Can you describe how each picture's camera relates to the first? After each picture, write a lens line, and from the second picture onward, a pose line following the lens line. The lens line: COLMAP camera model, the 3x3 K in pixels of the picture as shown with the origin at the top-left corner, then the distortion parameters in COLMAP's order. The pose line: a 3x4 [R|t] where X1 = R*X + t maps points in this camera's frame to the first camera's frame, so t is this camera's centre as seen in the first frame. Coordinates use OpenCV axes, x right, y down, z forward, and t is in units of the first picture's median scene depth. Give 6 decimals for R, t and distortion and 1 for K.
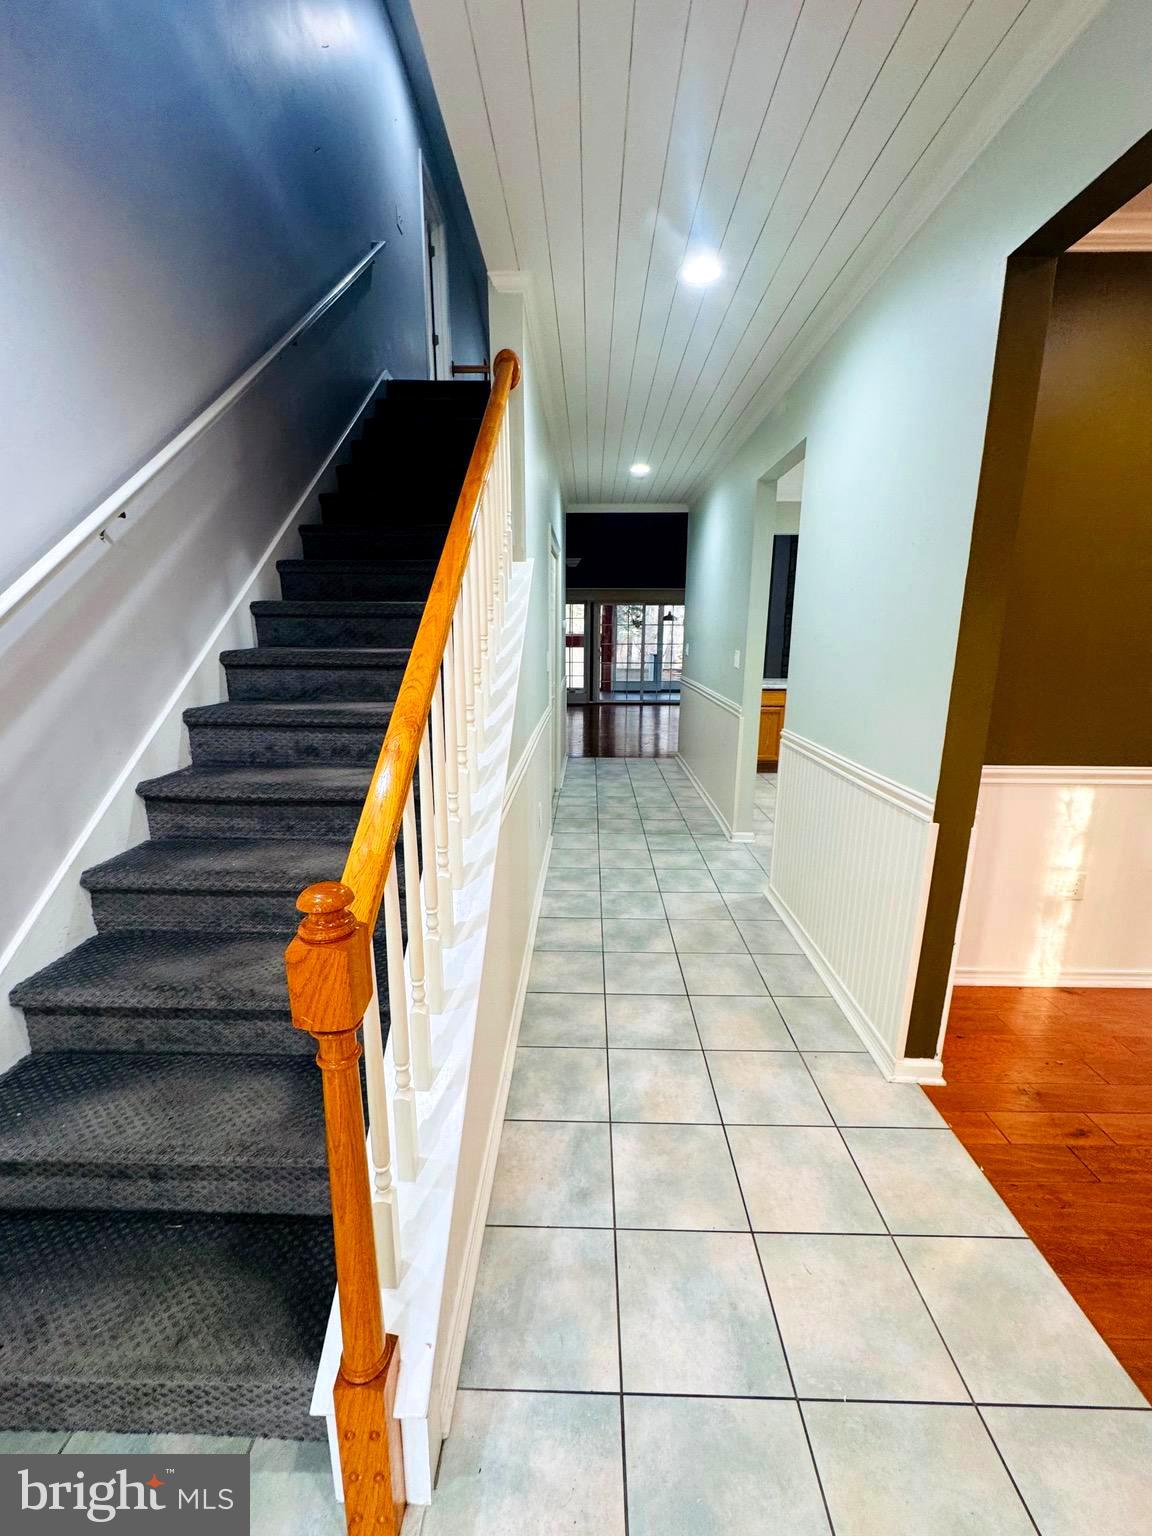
lens RADIAL K [[614.1, 0, 576.0], [0, 614.1, 768.0], [0, 0, 1]] dist [-0.003295, 0.000491]
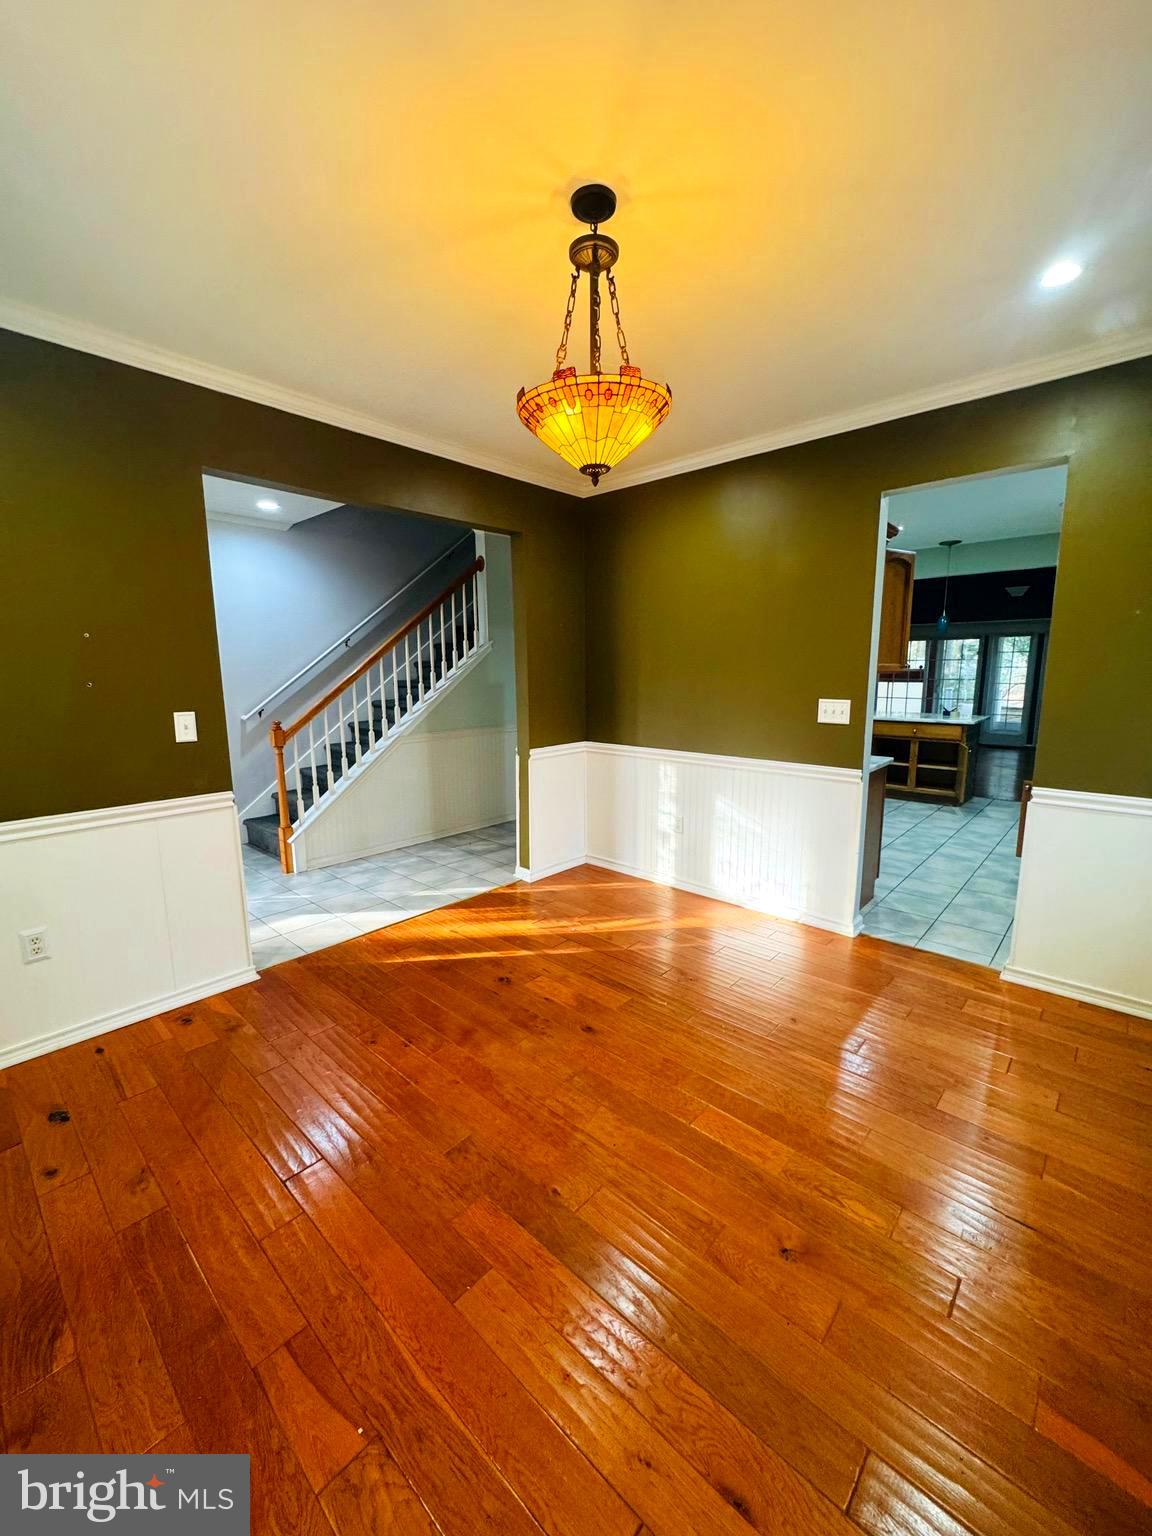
lens RADIAL K [[614.1, 0, 576.0], [0, 614.1, 768.0], [0, 0, 1]] dist [-0.003295, 0.000491]
pose [[0.748844, 0.096444, -0.655691, 1.490665], [-0.135074, 0.990799, -0.008529, 0.081843], [0.648835, 0.094954, 0.754981, -0.398902]]
